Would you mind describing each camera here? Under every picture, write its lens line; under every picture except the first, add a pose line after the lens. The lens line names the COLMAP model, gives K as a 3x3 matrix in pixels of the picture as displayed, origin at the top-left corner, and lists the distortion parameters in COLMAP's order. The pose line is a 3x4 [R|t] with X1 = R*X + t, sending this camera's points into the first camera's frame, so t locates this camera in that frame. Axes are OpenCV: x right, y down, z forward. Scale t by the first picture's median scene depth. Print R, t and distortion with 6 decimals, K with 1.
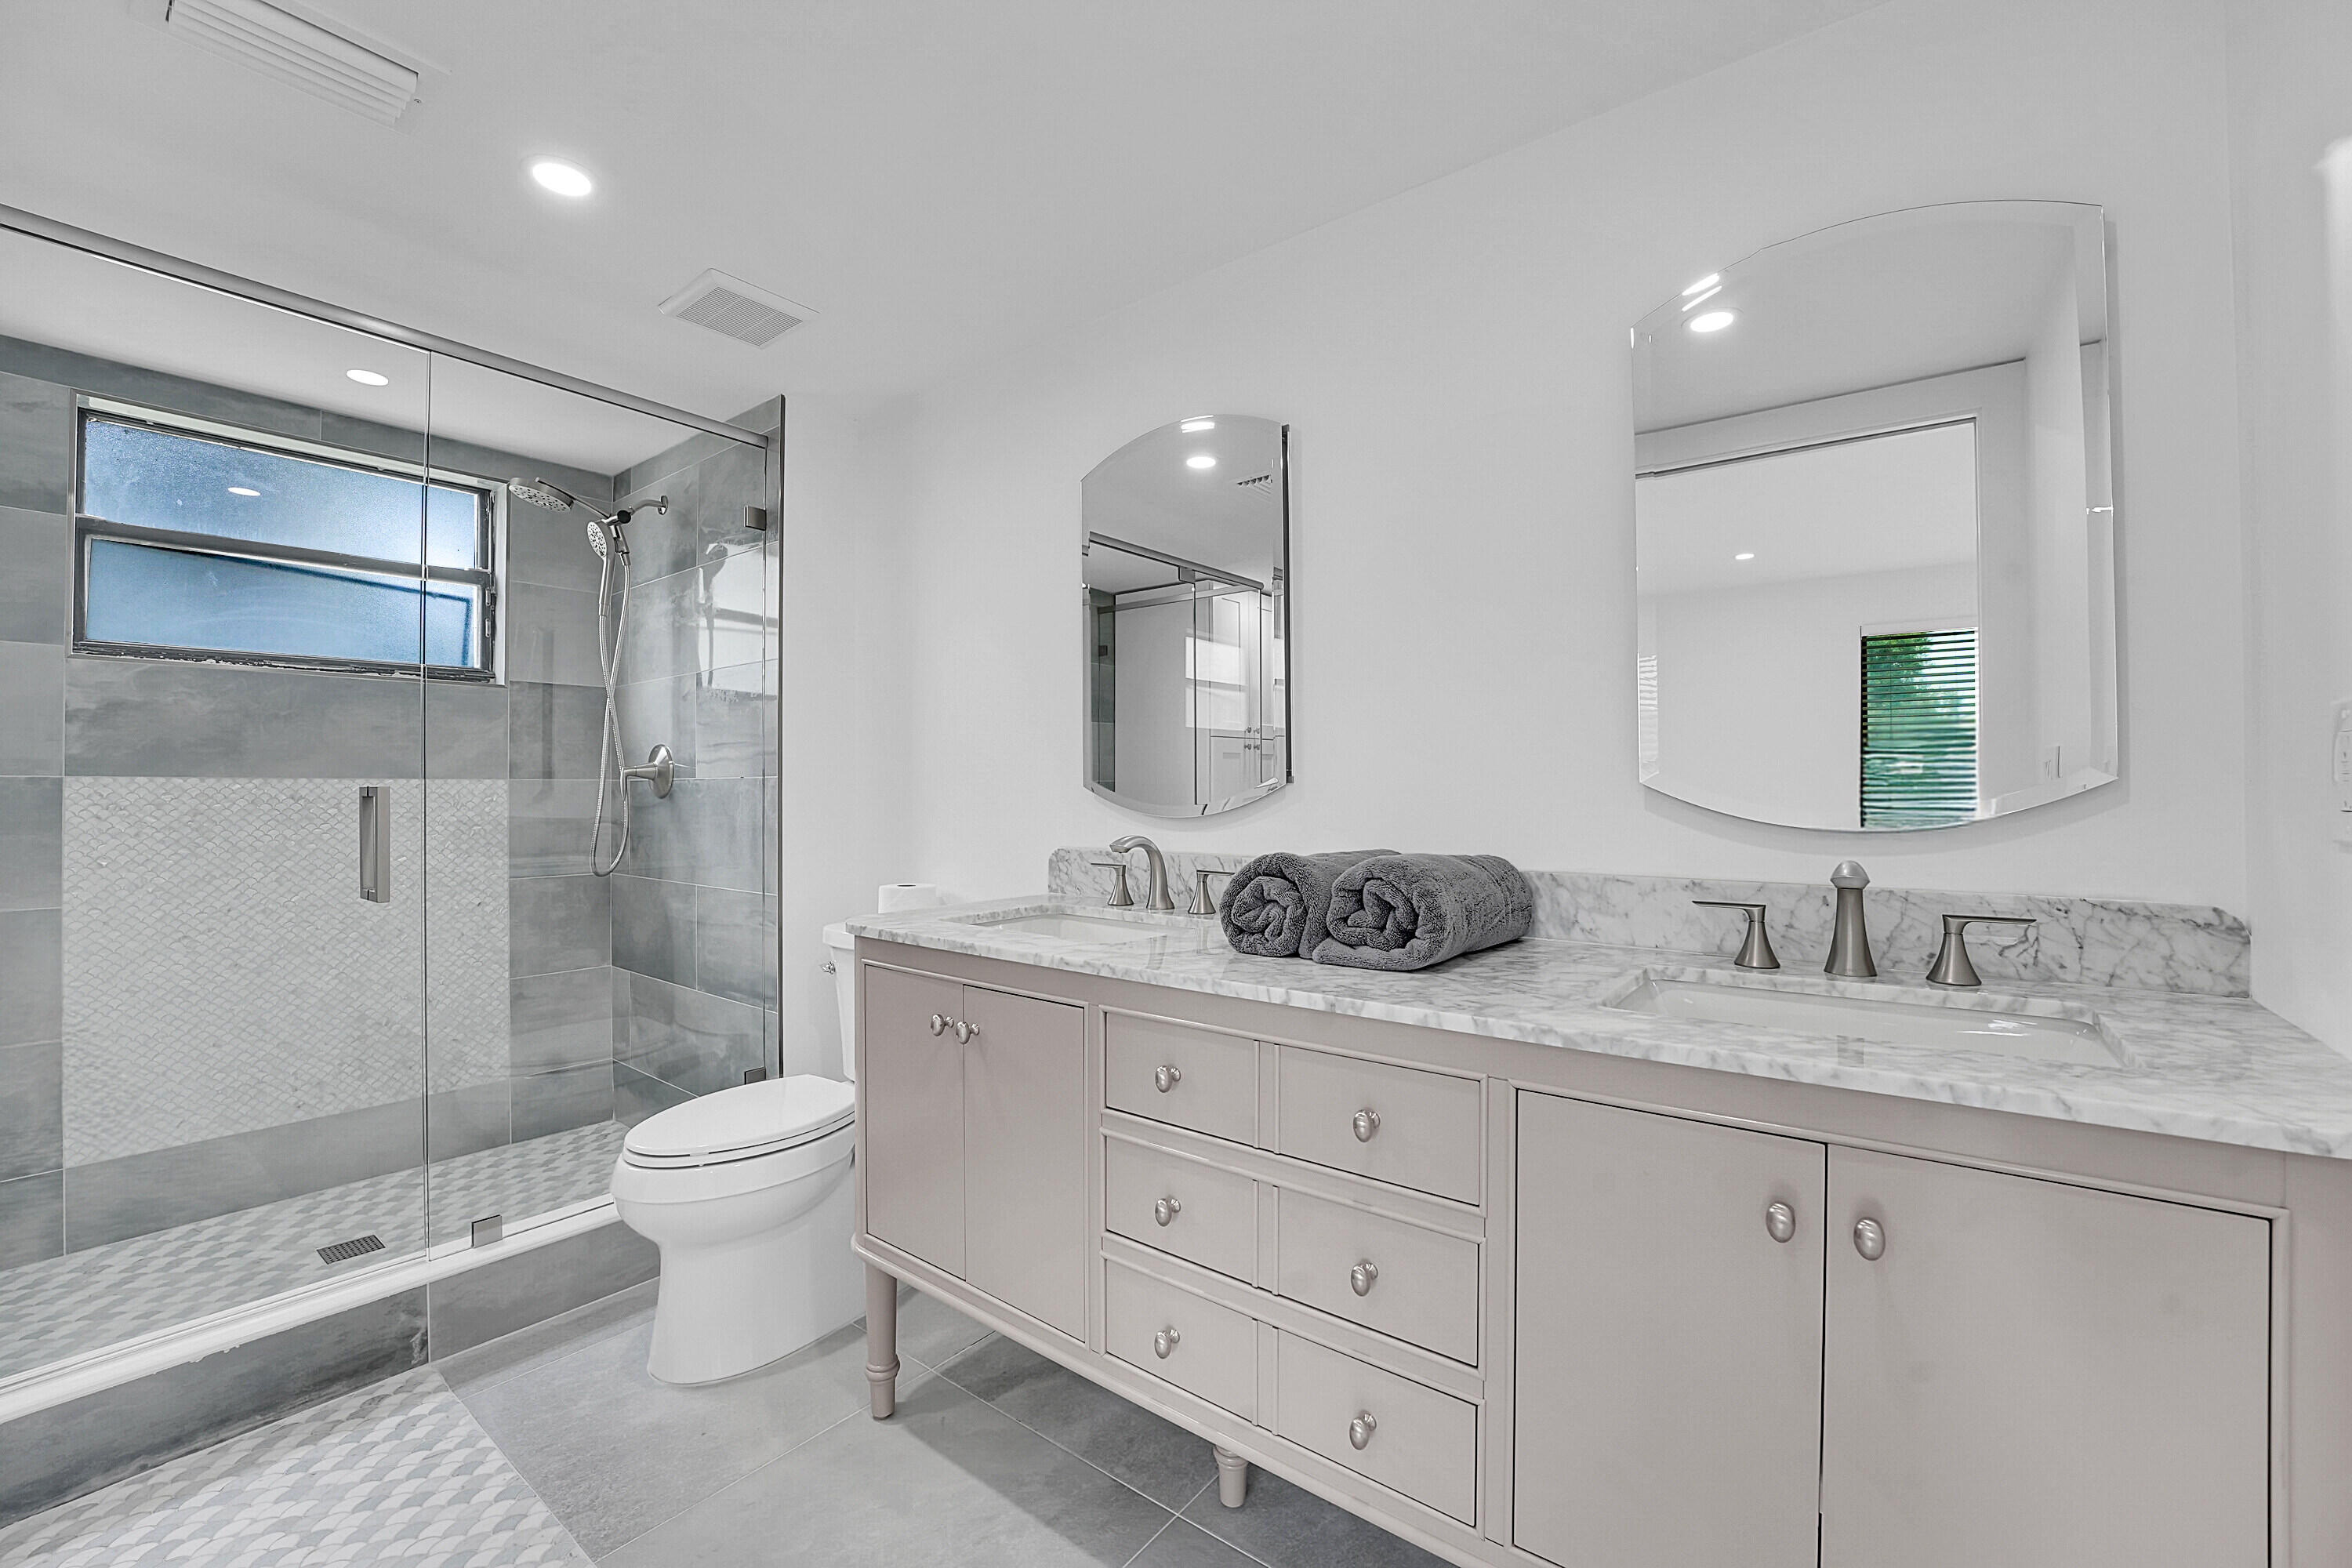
lens RADIAL K [[943.8, 0, 1185.8], [0, 943.8, 783.9], [0, 0, 1]] dist [-0.030557, 0.003495]
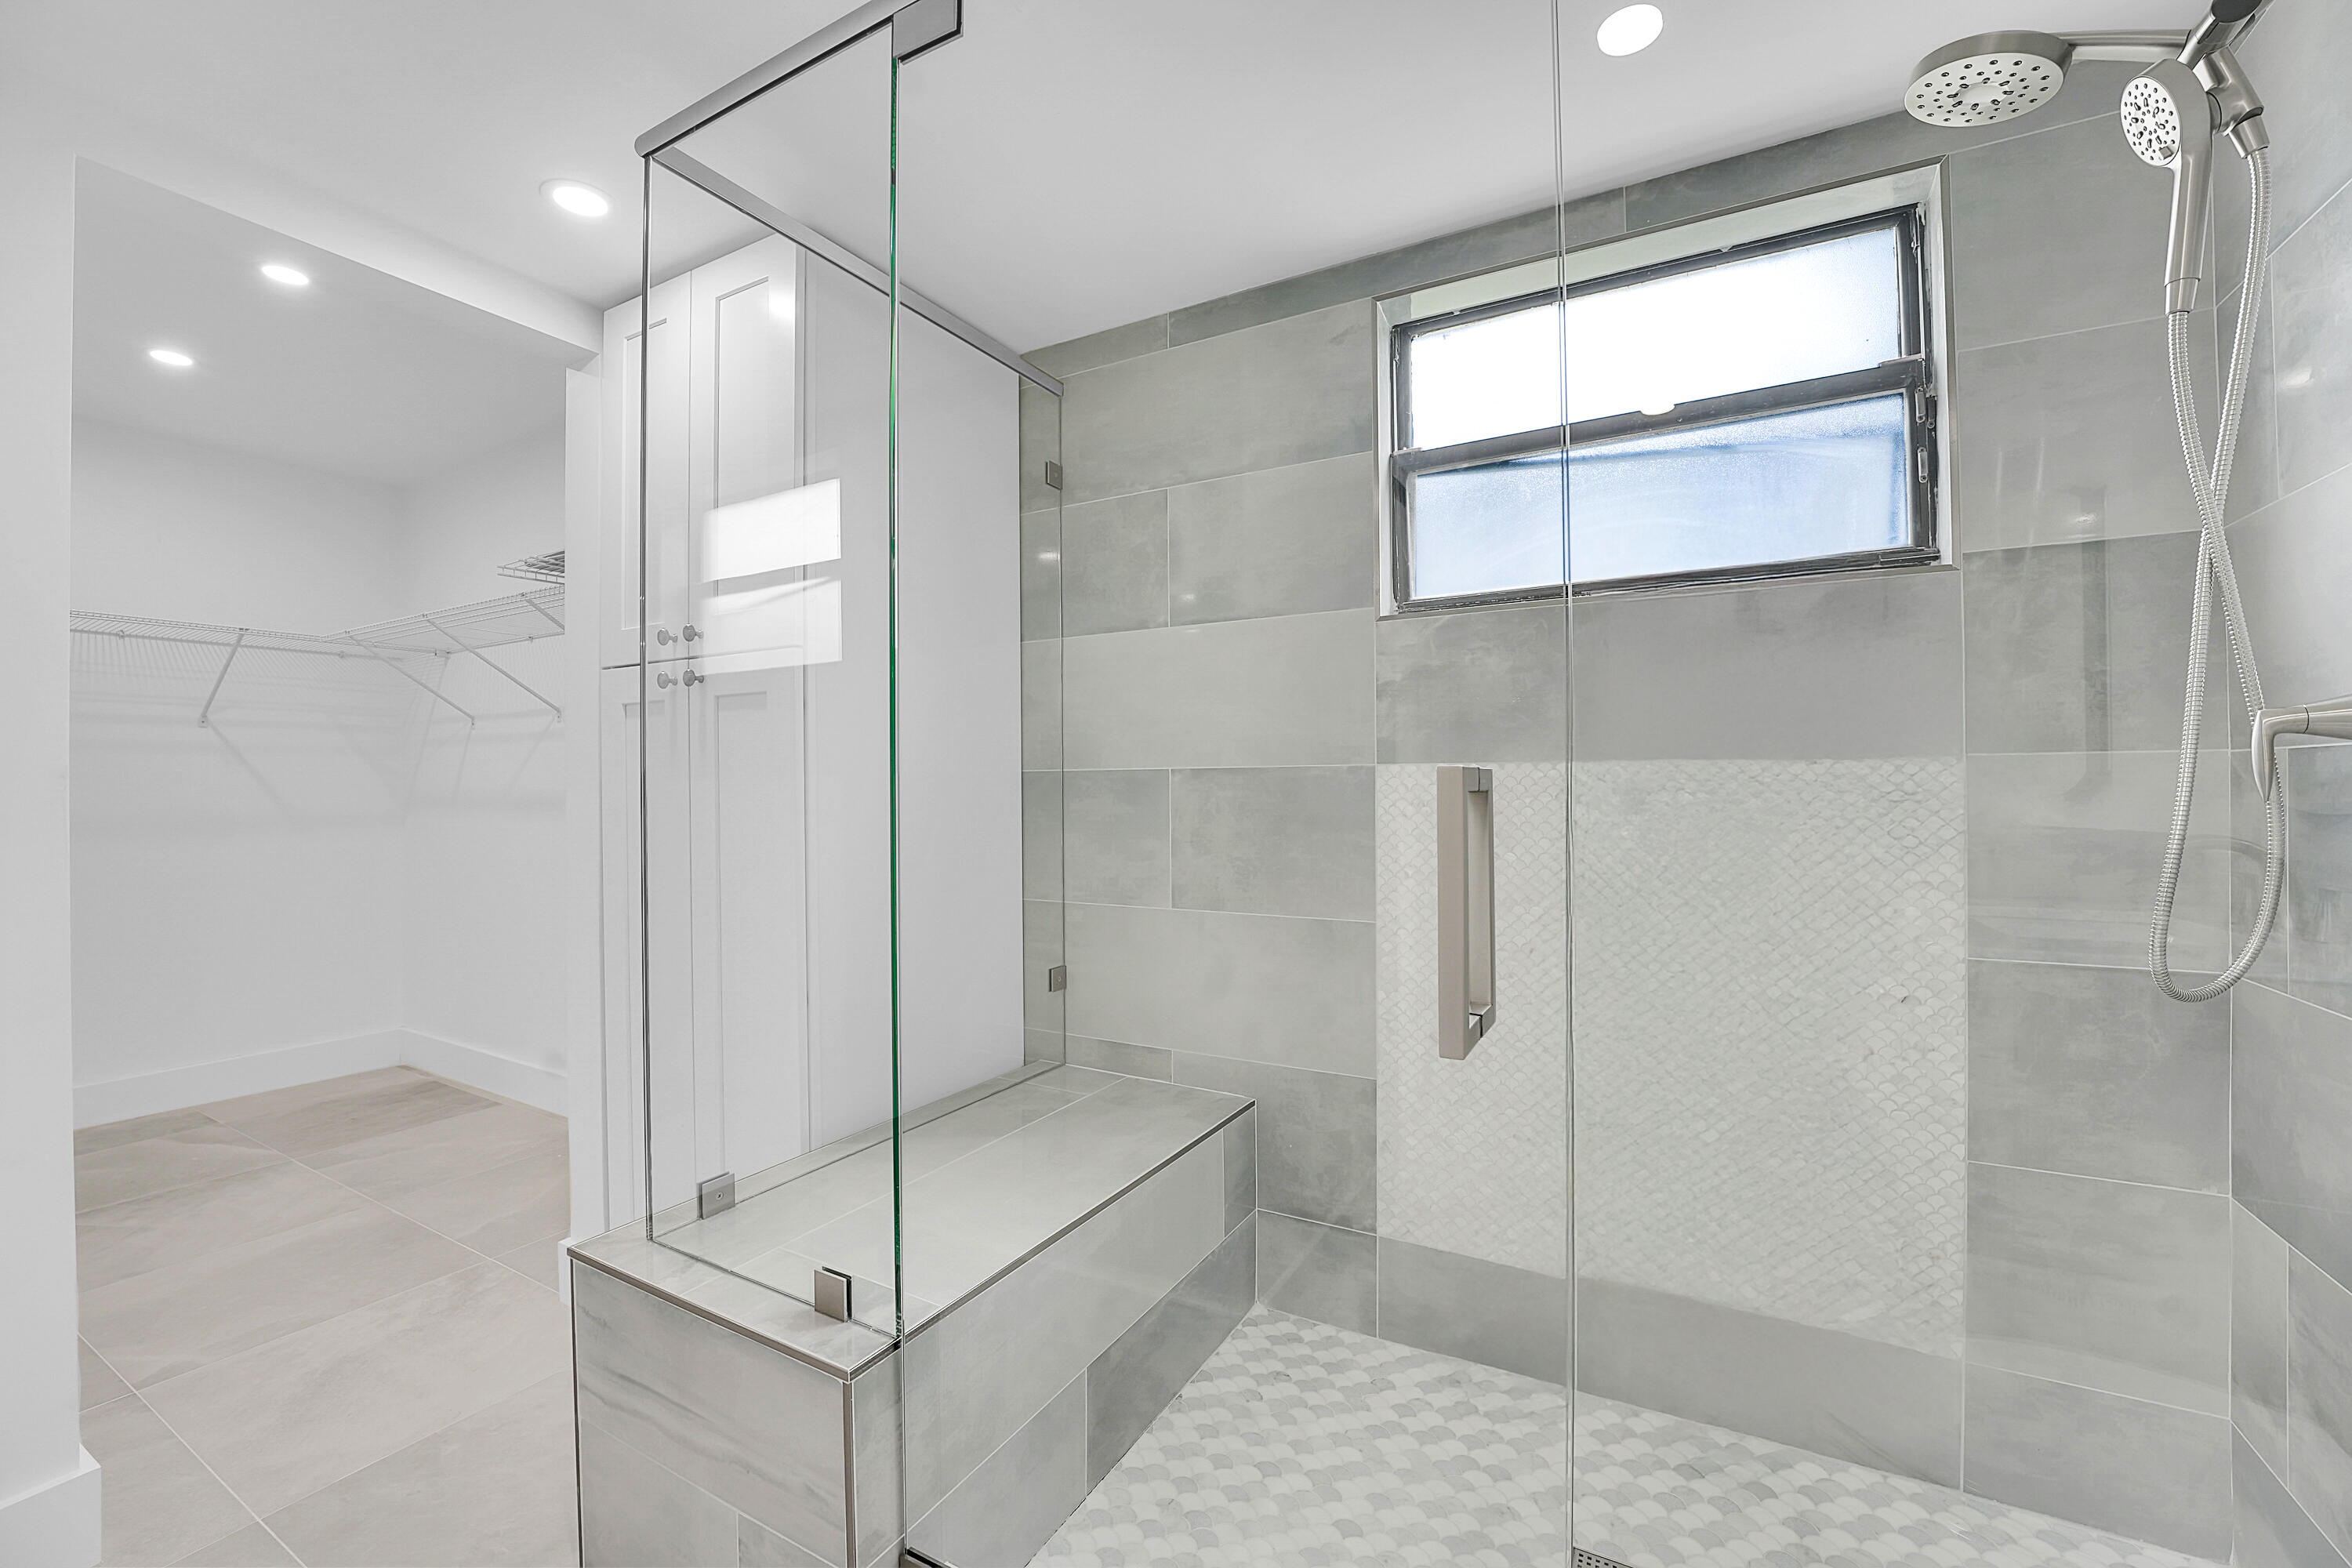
lens RADIAL K [[943.8, 0, 1179.0], [0, 943.8, 781.4], [0, 0, 1]] dist [-0.030557, 0.003495]
pose [[0.140123, -0.005001, -0.990122, -0.369467], [0.013805, 0.999900, -0.003097, 0.006606], [0.990038, -0.013235, 0.140178, 0.634185]]
